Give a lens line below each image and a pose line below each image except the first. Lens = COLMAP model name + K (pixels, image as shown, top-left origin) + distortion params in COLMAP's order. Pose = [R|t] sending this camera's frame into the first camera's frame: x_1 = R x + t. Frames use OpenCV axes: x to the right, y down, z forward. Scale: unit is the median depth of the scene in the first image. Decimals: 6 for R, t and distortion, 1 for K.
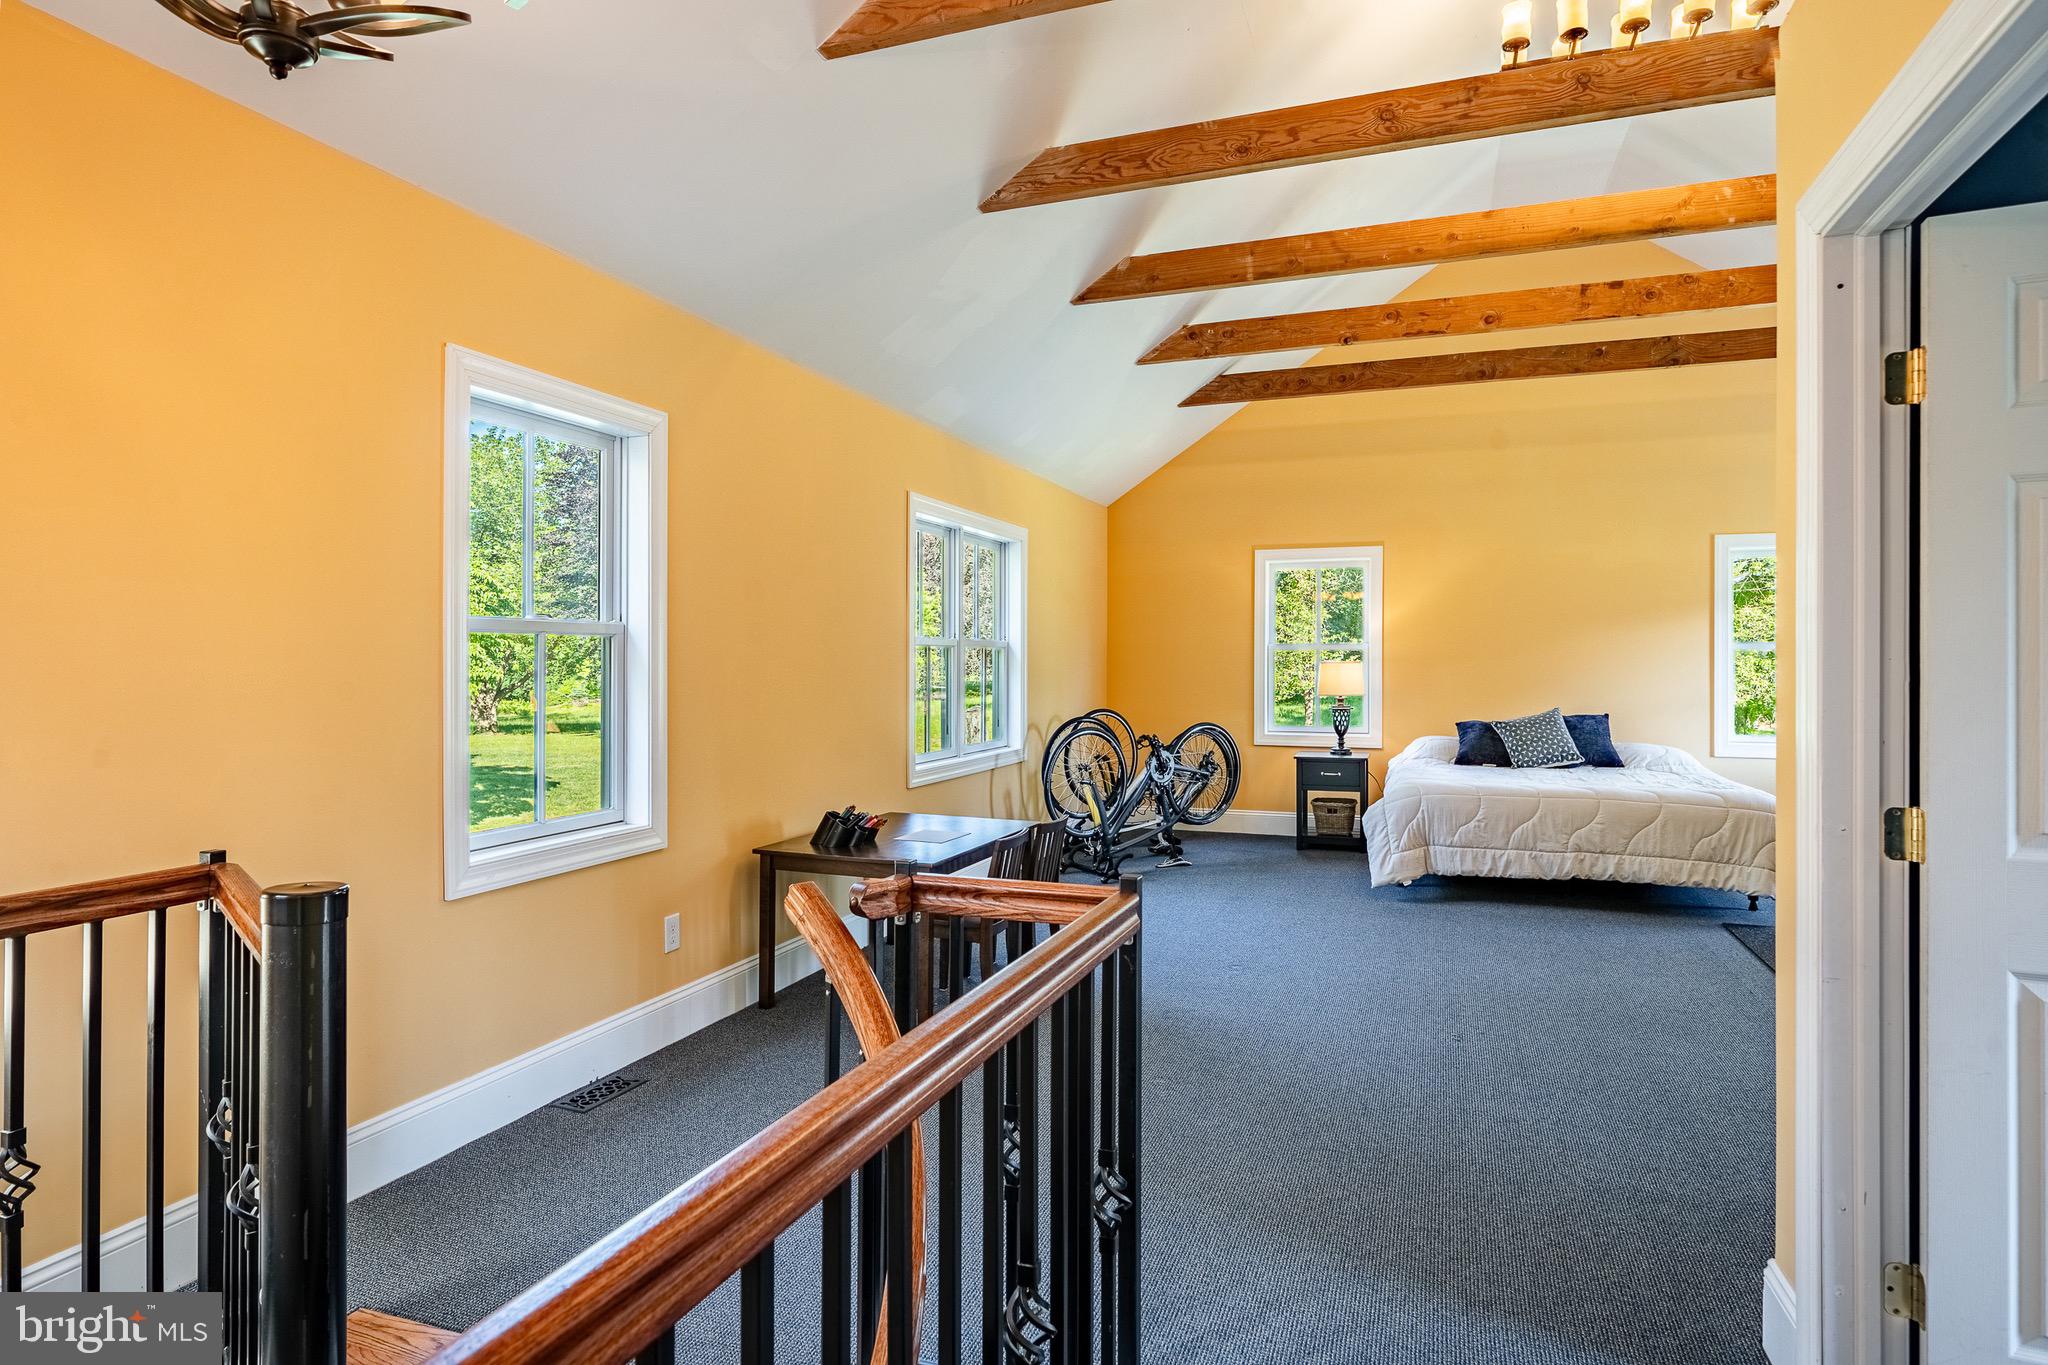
lens RADIAL K [[1139.1, 0, 1014.9], [0, 1139.1, 650.5], [0, 0, 1]] dist [0.001915, 0.001787]
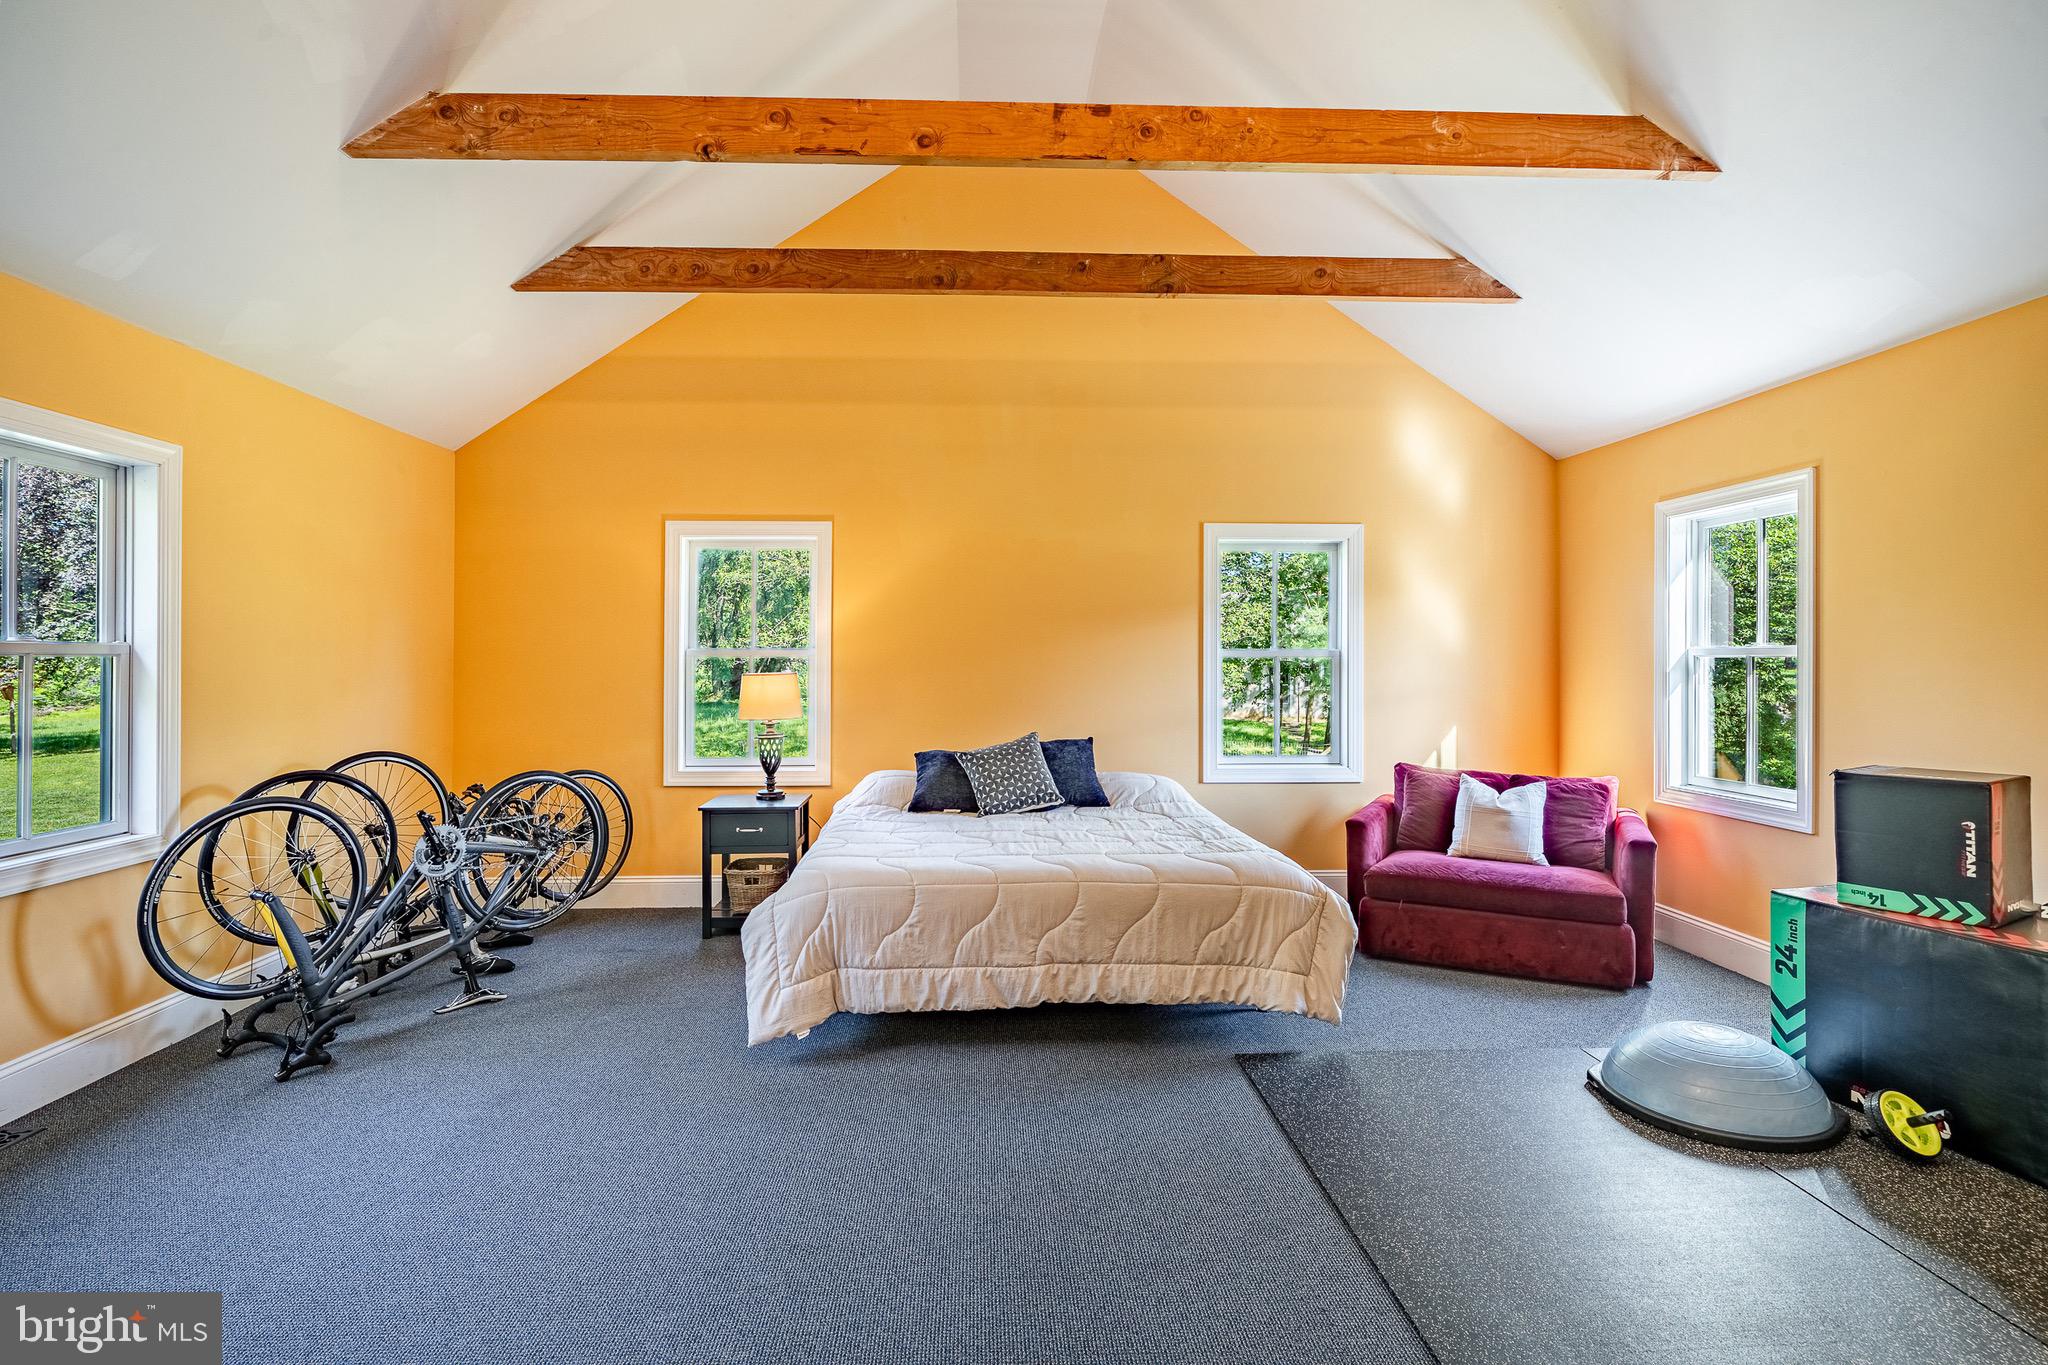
lens RADIAL K [[950.0, 0, 1021.2], [0, 950.0, 668.8], [0, 0, 1]] dist [-0.004102, -0.000315]
pose [[0.920720, -0.006429, 0.390171, 0.228583], [-0.000550, 0.999842, 0.017773, -0.004805], [-0.390223, -0.016579, 0.920571, 0.432324]]
